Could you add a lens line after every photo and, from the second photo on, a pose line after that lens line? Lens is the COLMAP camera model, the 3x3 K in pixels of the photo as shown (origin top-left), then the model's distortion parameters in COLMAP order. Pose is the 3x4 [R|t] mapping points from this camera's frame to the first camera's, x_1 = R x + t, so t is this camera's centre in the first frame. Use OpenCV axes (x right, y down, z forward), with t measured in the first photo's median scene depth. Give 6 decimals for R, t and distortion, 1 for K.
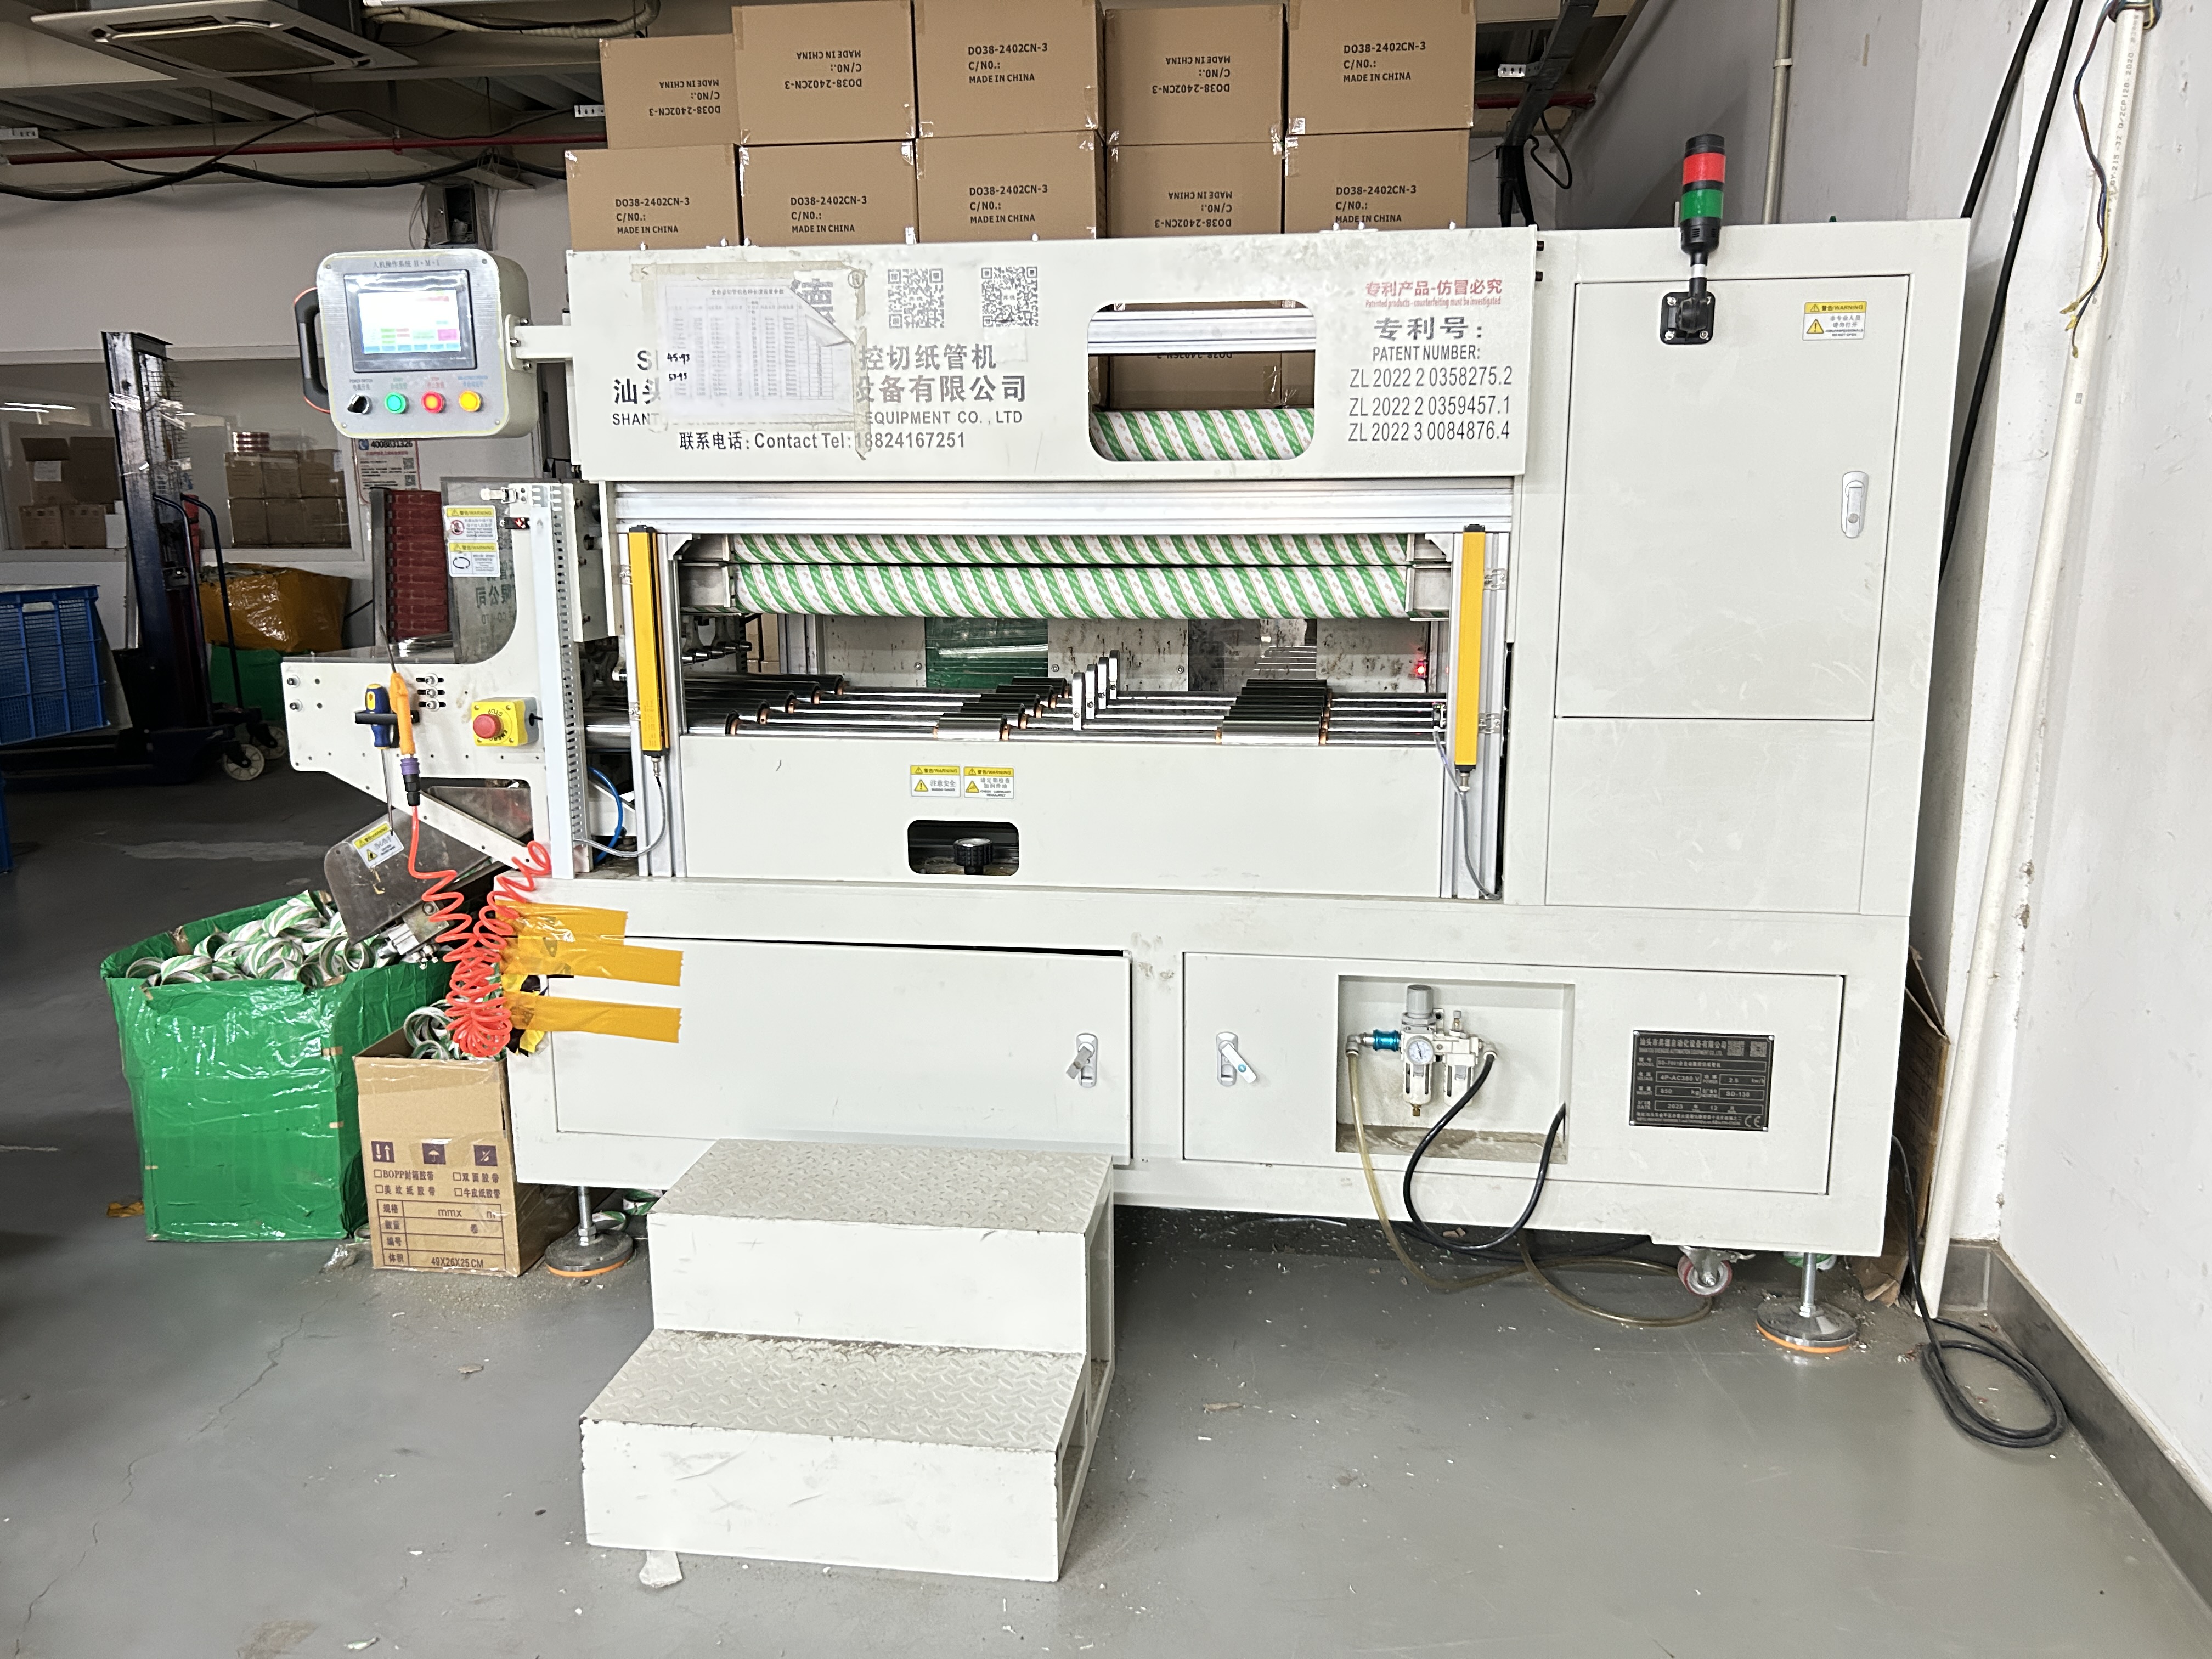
lens RADIAL K [[1667.7, 0, 1106.1], [0, 1667.7, 829.2], [0, 0, 1]] dist [0.015325, -0.011505]
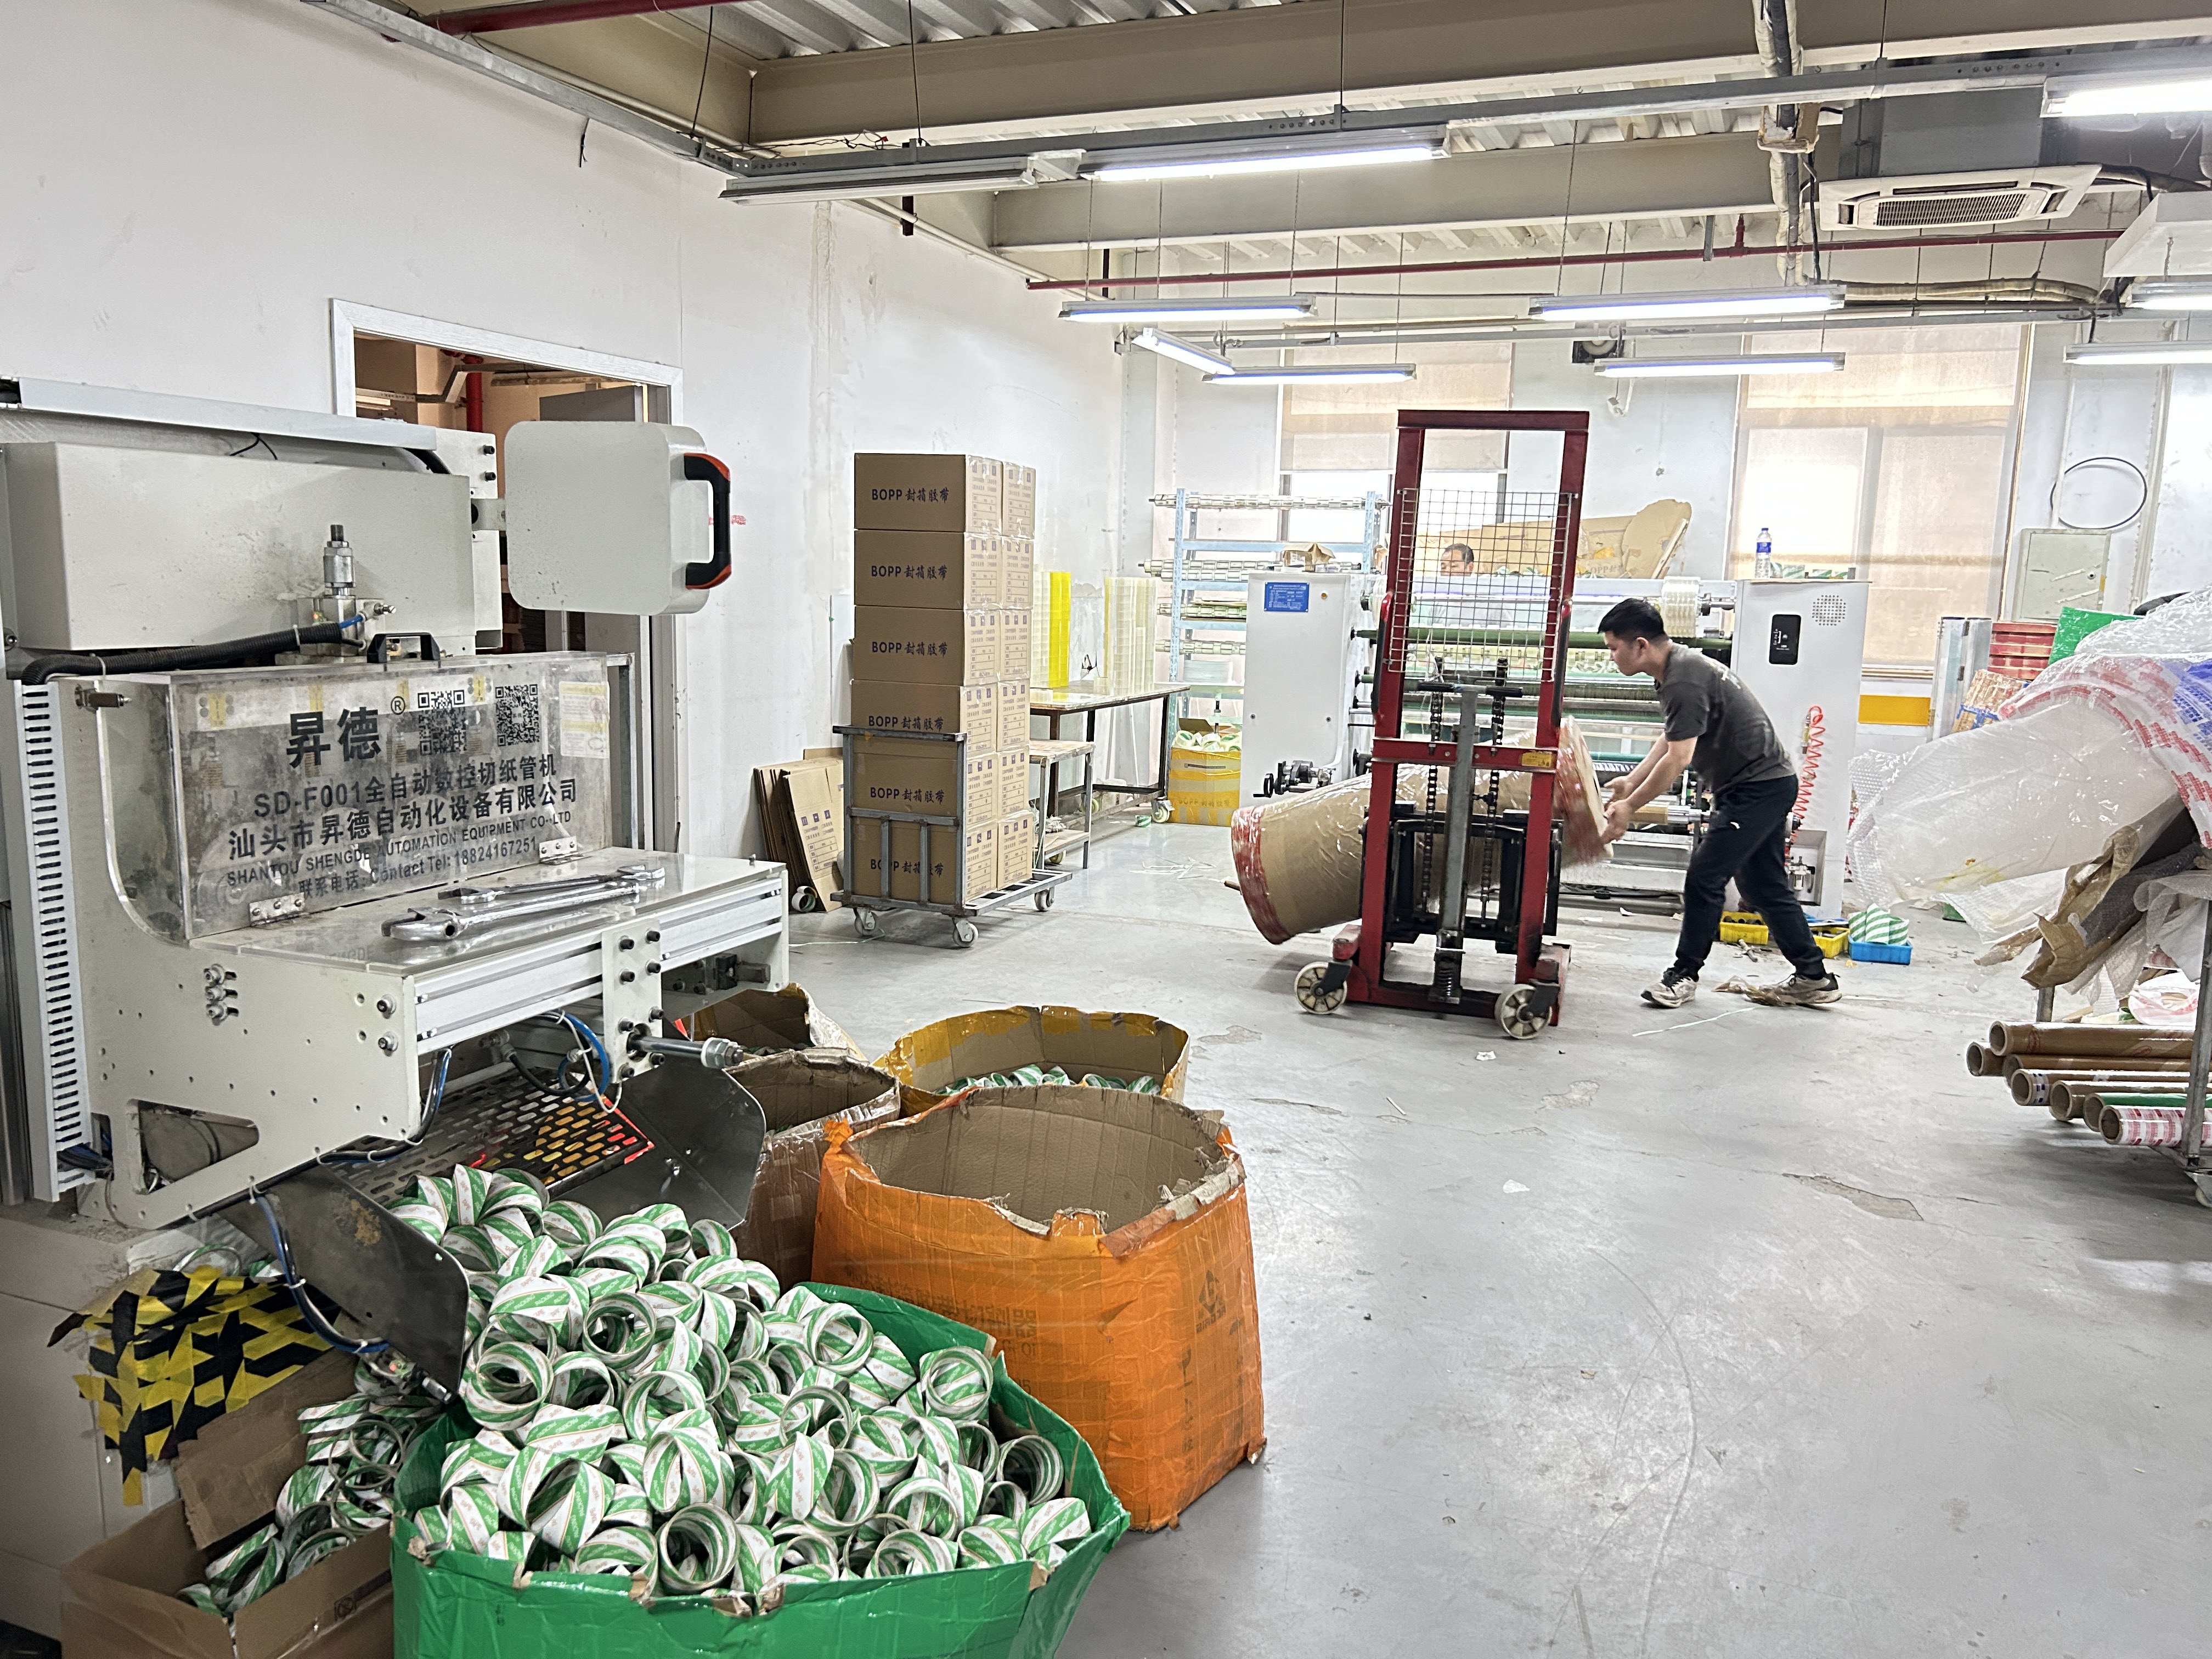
lens RADIAL K [[1667.7, 0, 1105.8], [0, 1667.7, 834.7], [0, 0, 1]] dist [0.015325, -0.011505]
pose [[0.243499, -0.113732, 0.963210, -1.020942], [0.358530, 0.933313, 0.019565, -0.132165], [-0.901202, 0.340575, 0.268037, 0.398047]]
